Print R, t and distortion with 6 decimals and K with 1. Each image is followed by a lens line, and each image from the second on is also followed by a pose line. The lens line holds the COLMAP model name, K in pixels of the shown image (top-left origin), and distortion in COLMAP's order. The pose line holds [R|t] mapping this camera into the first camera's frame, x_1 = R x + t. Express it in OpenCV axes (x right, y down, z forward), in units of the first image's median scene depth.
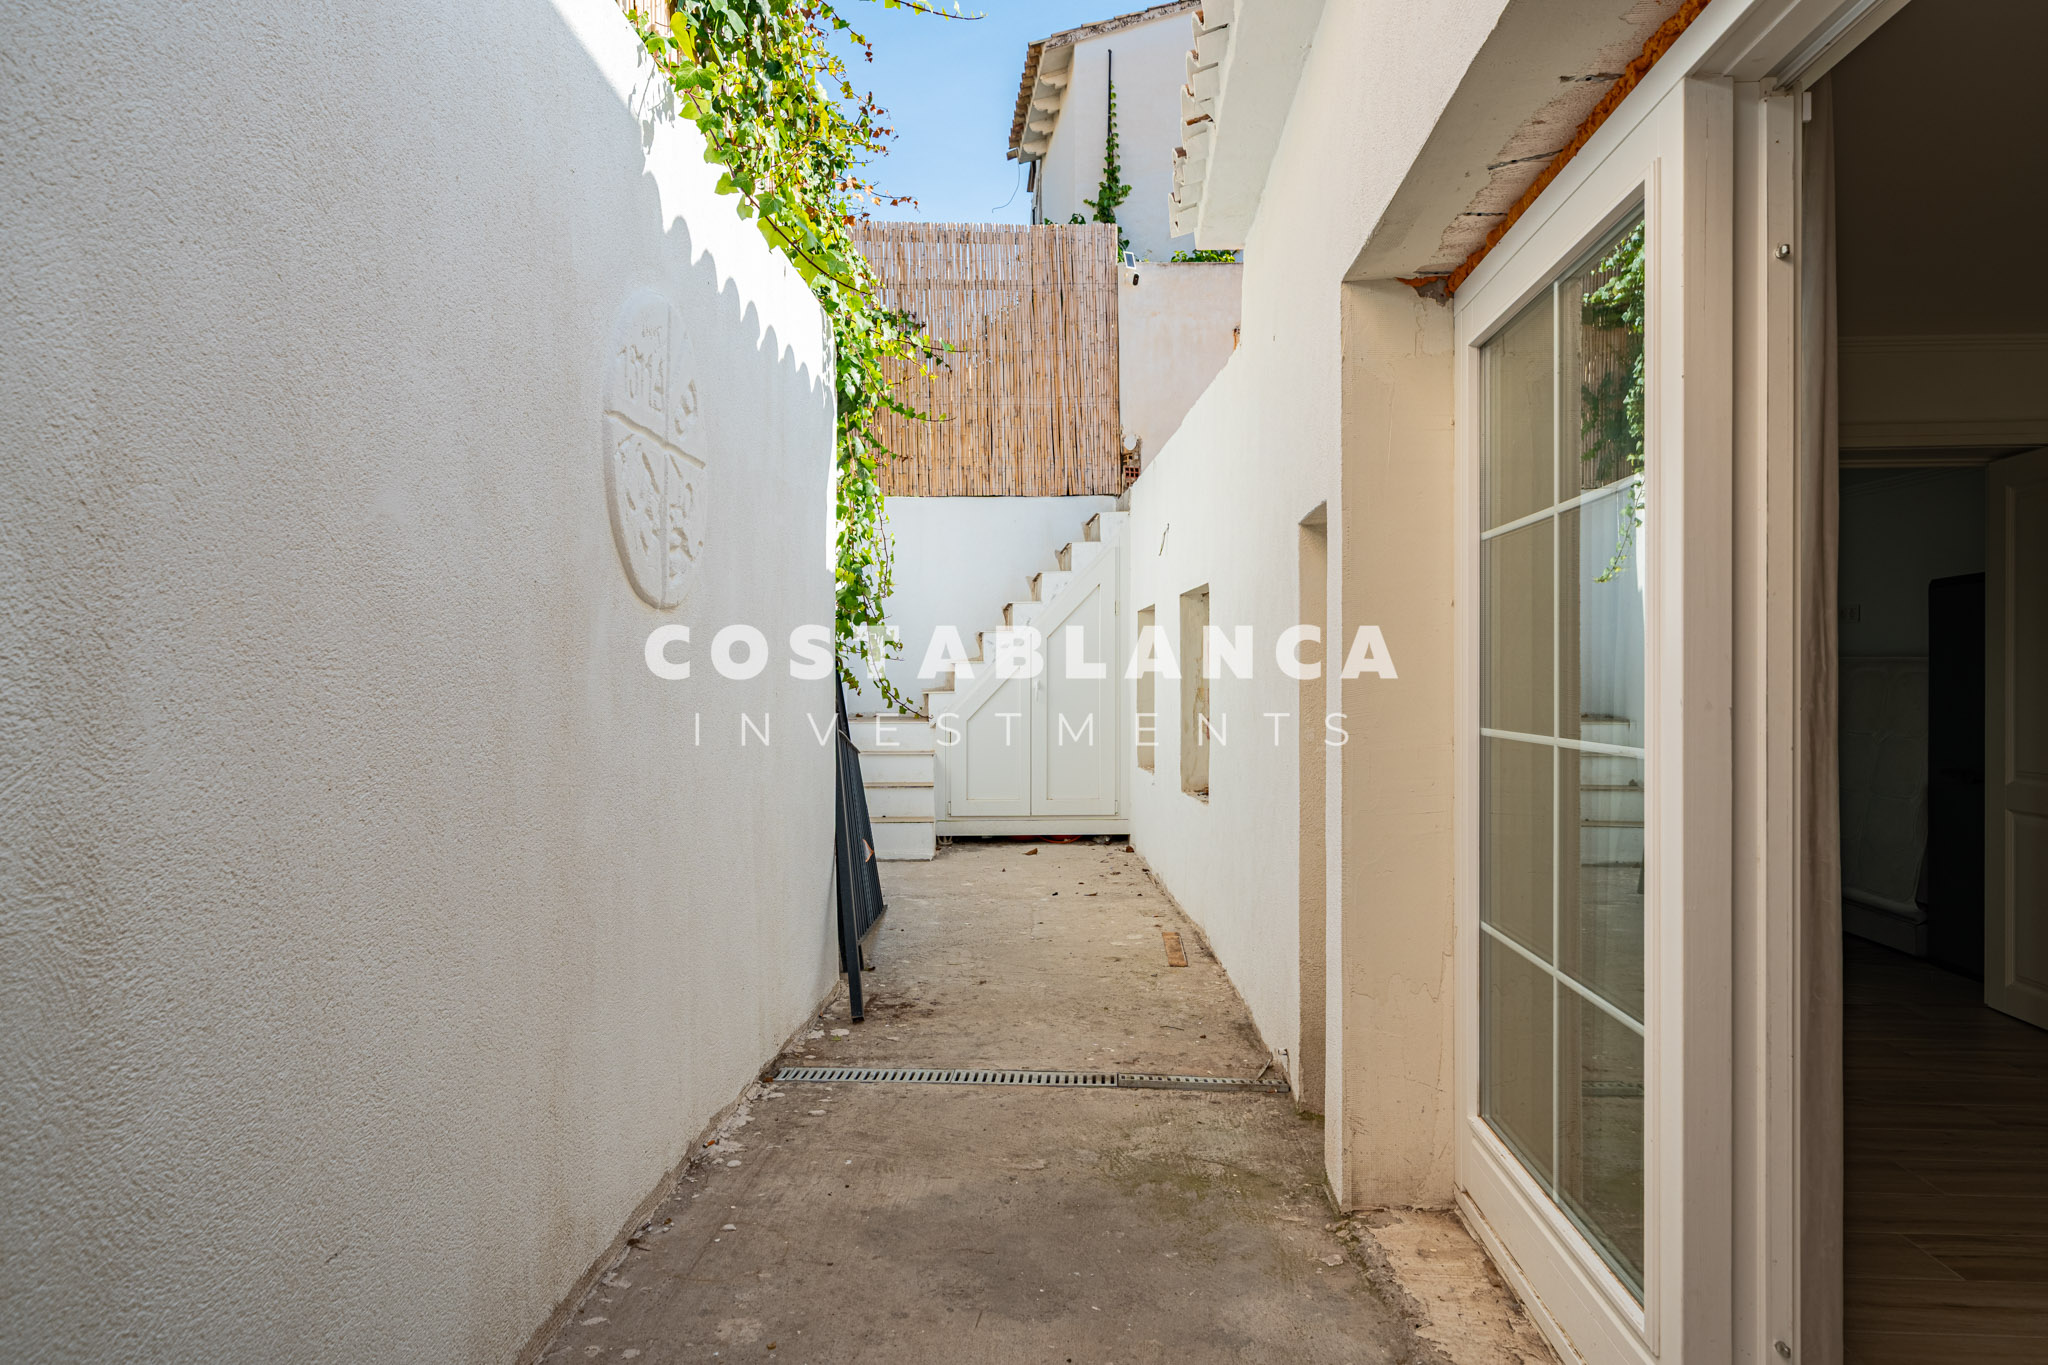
lens RADIAL K [[1240.4, 0, 1024.5], [0, 1240.4, 686.7], [0, 0, 1]] dist [-0.000095, -0.000010]
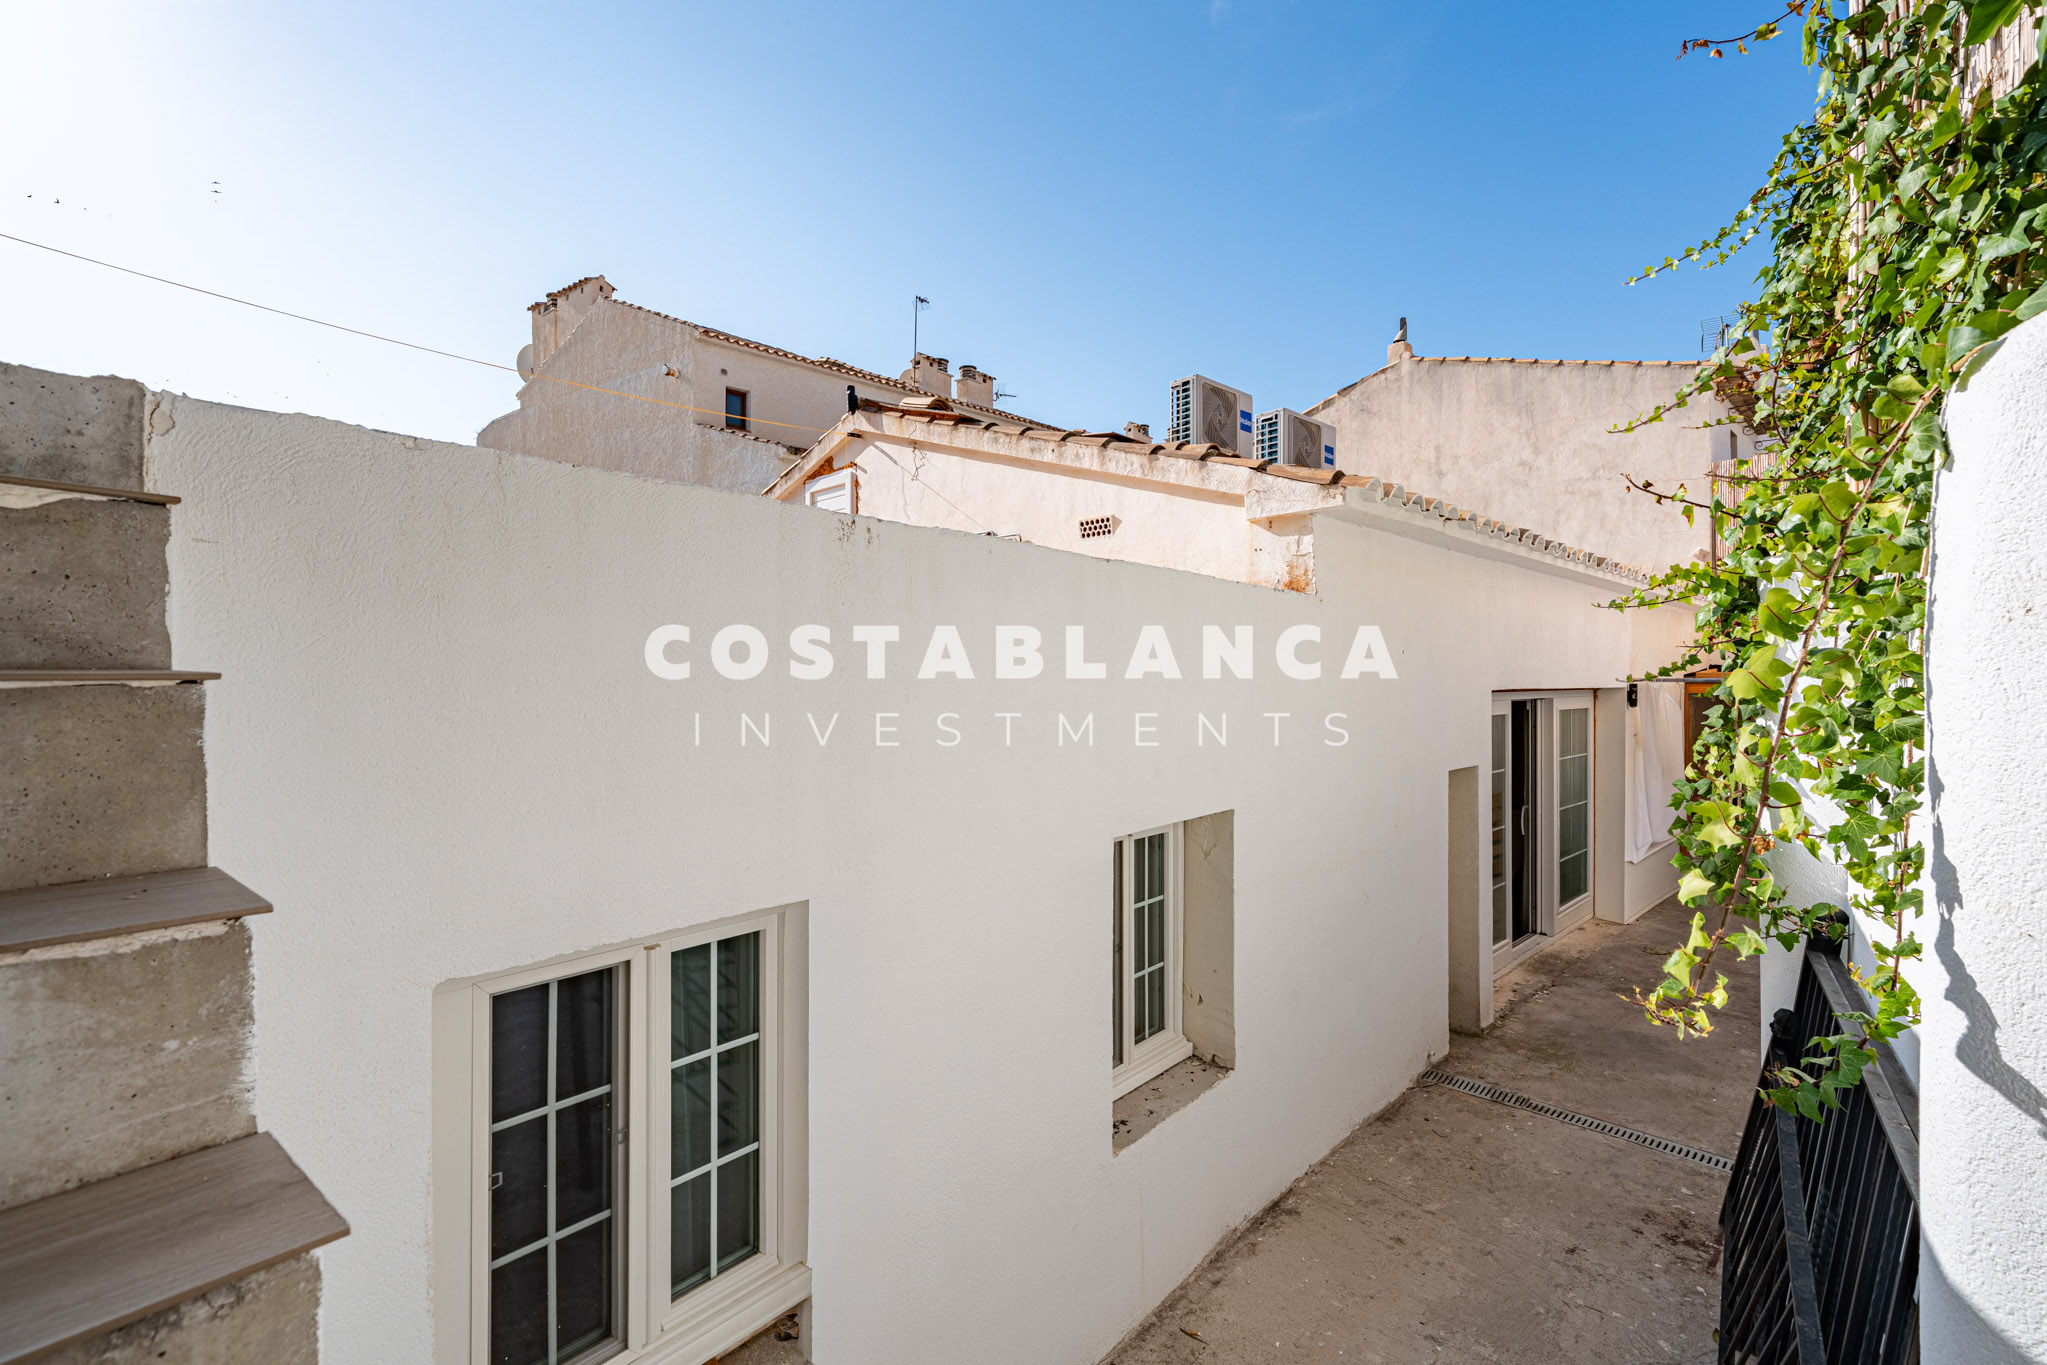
lens RADIAL K [[902.1, 0, 1069.0], [0, 902.1, 679.1], [0, 0, 1]] dist [0.002998, 0.000131]
pose [[-0.757999, -0.002605, 0.652251, -0.298607], [0.001694, 0.999981, 0.005962, -0.315740], [-0.652254, 0.005624, -0.757980, 2.755516]]
